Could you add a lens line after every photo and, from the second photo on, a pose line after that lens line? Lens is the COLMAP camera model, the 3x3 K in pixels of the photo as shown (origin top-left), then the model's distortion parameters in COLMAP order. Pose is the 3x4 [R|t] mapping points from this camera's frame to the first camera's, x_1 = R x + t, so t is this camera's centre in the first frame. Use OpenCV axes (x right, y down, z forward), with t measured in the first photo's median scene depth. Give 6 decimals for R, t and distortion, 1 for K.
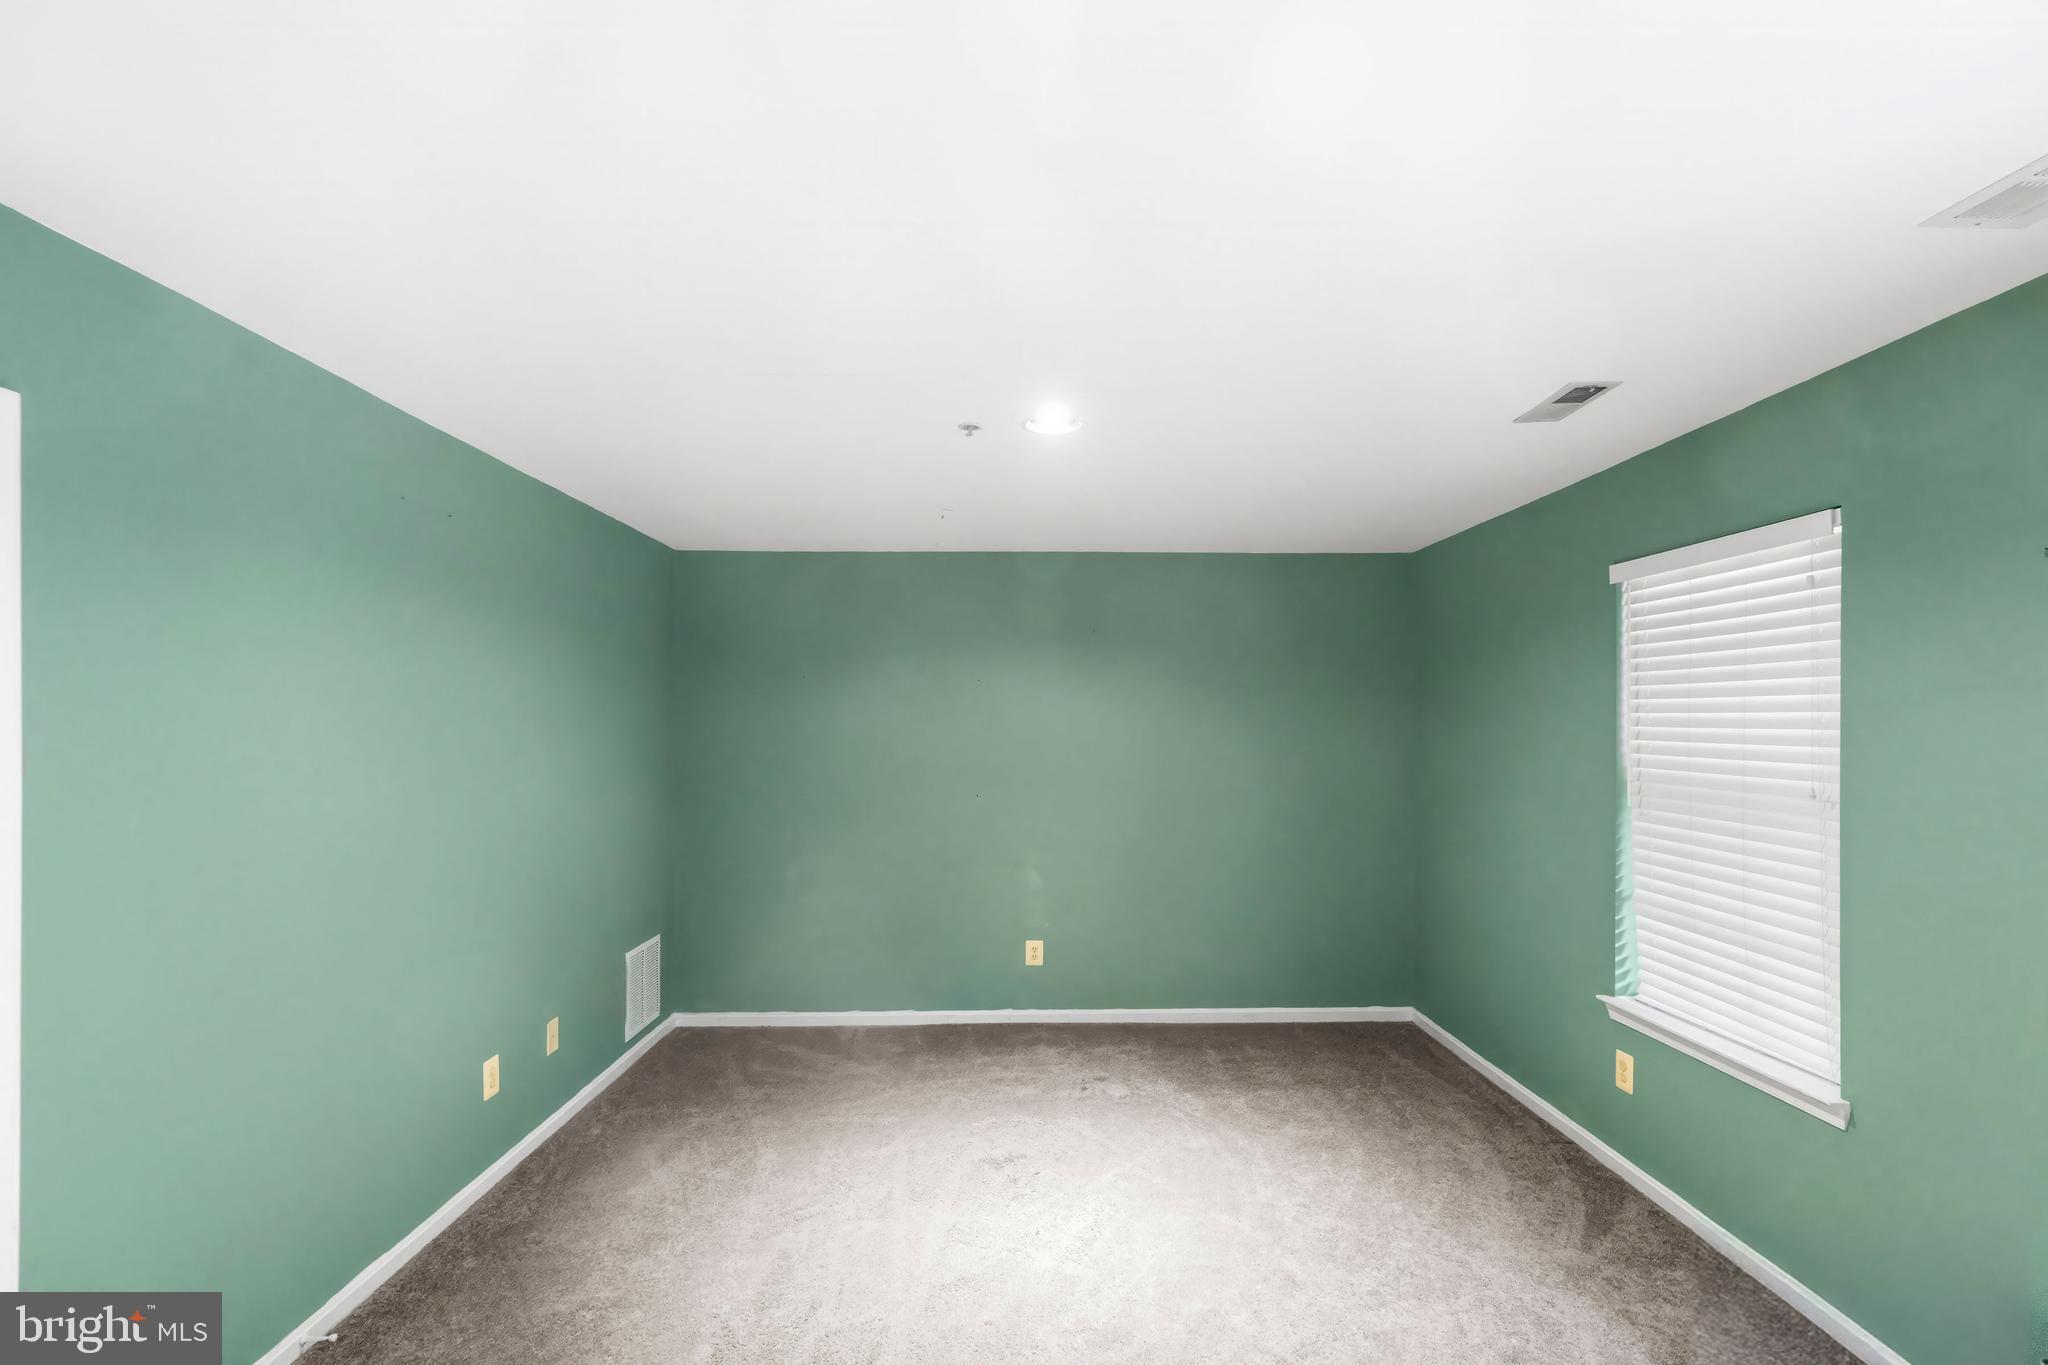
lens RADIAL K [[935.7, 0, 1027.4], [0, 935.7, 725.7], [0, 0, 1]] dist [-0.001439, 0.000494]
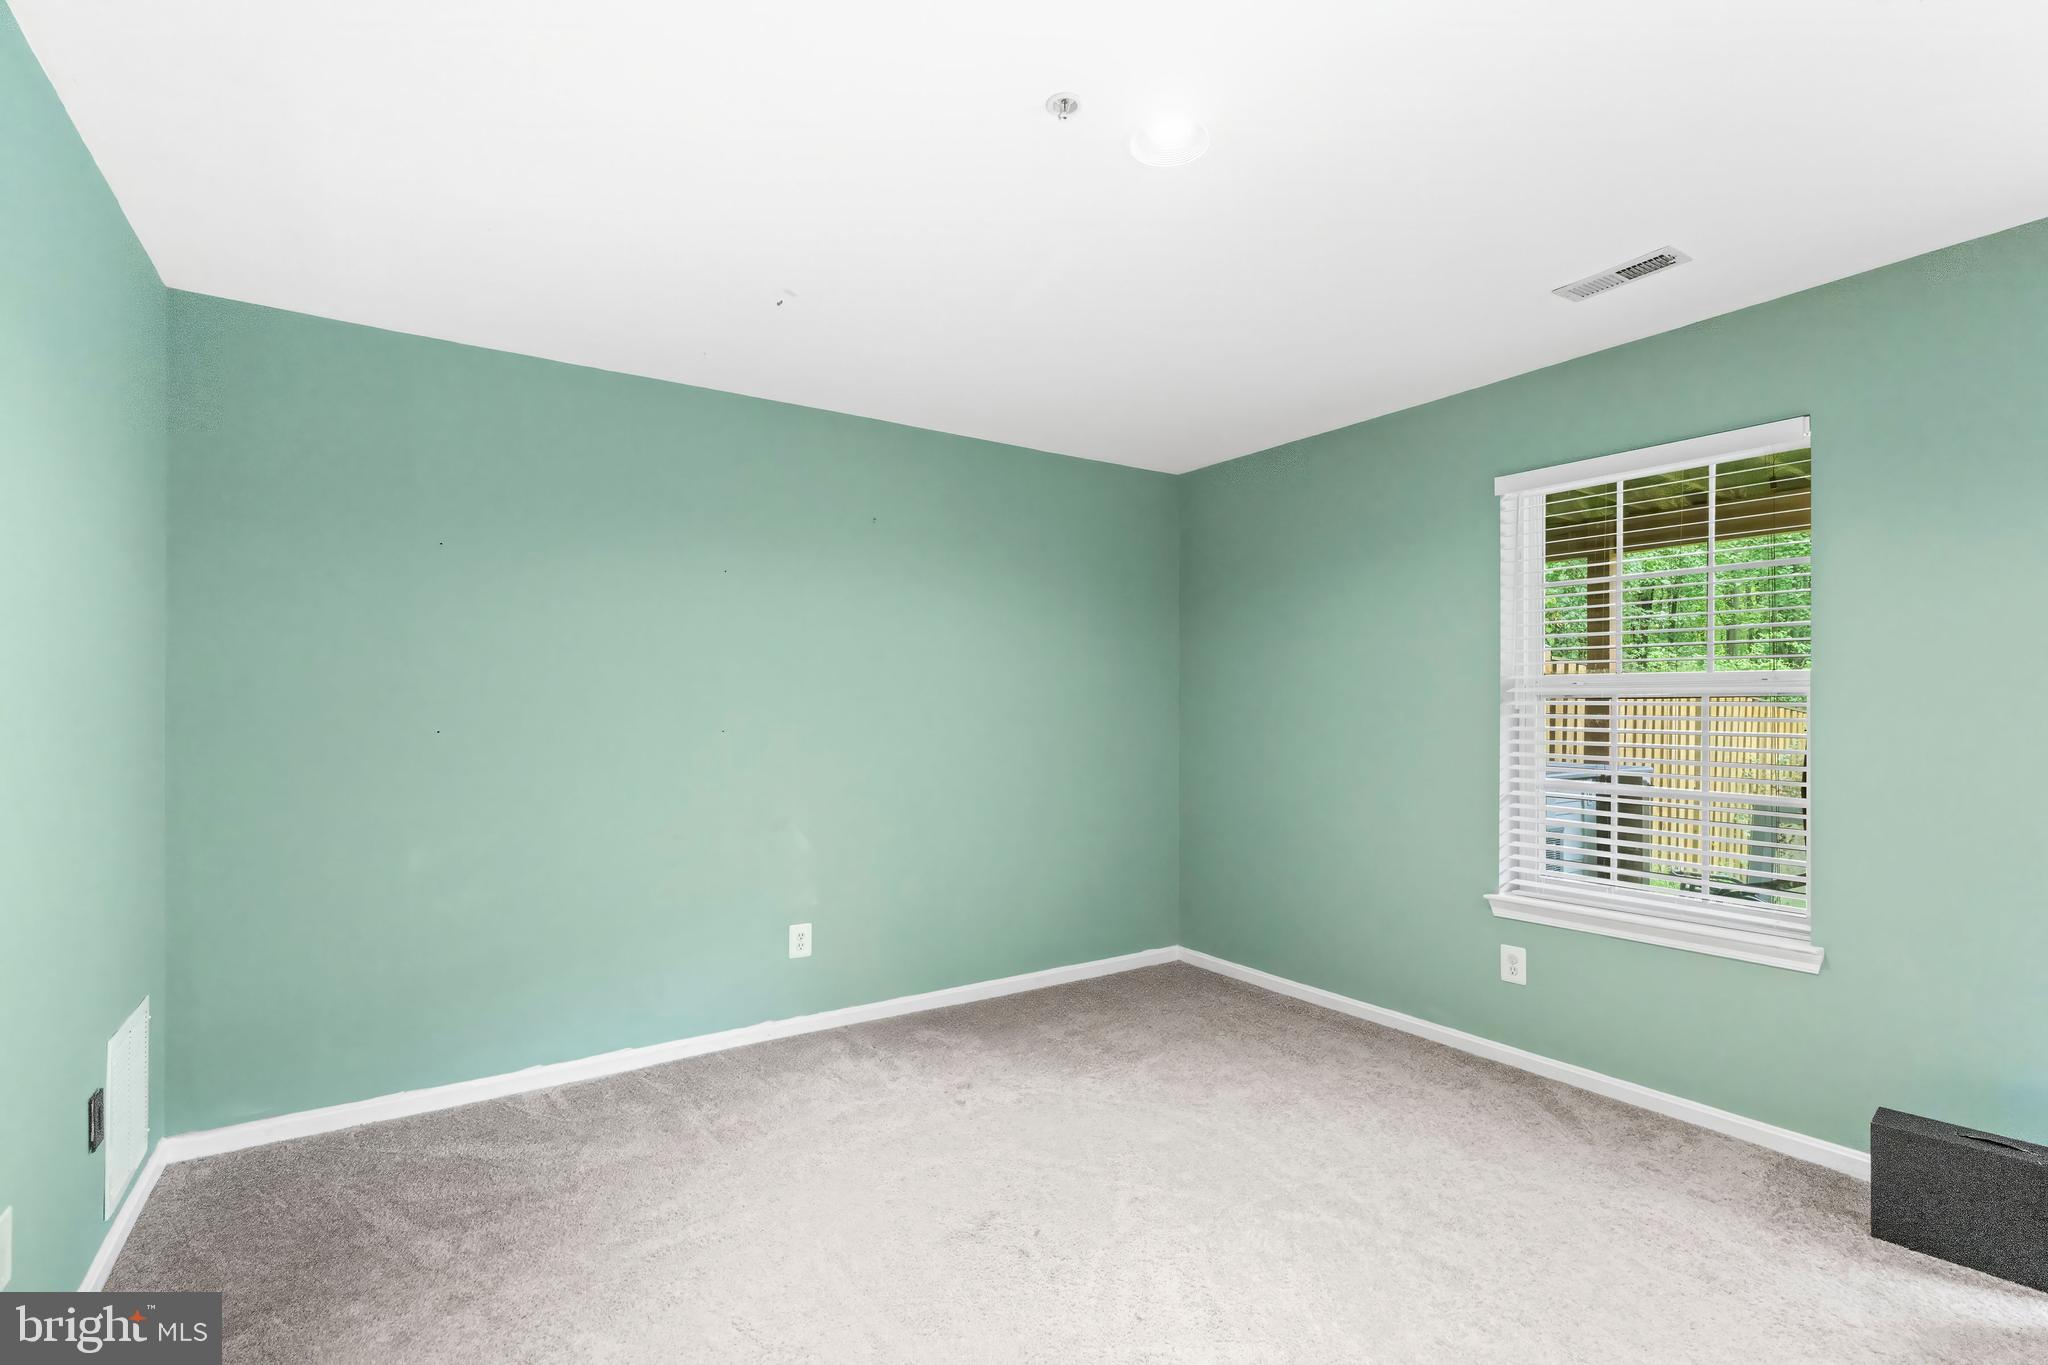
lens RADIAL K [[935.7, 0, 1016.3], [0, 935.7, 702.4], [0, 0, 1]] dist [-0.001439, 0.000494]
pose [[0.841618, 0.005879, 0.540042, -0.293618], [-0.001887, 0.999967, -0.007945, 0.066987], [-0.540070, 0.005667, 0.841601, 0.319299]]
